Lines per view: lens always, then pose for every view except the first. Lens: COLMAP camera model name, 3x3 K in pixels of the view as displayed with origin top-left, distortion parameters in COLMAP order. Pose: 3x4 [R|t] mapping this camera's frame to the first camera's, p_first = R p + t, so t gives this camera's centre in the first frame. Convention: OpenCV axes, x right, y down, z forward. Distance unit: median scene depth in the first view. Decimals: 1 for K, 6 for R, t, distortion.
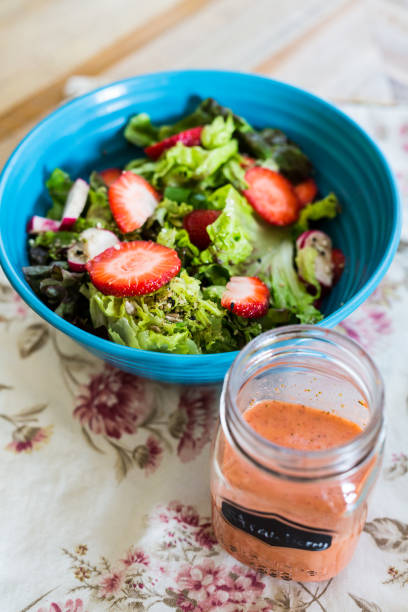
lens RADIAL K [[919.4, 0, 204.6], [0, 919.4, 319.9], [0, 0, 1]] dist [-0.045280, -0.148967]
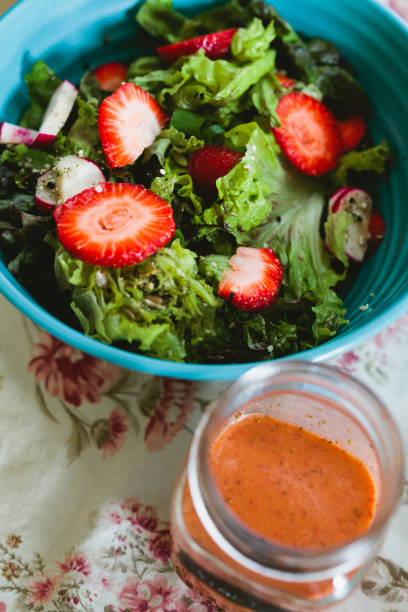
lens RADIAL K [[919.4, 0, 204.6], [0, 919.4, 319.9], [0, 0, 1]] dist [-0.045280, -0.148967]
pose [[0.989288, 0.145974, -0.000501, 0.009962], [-0.142892, 0.969092, 0.201105, -0.139232], [0.029842, -0.198879, 0.979570, 0.217229]]
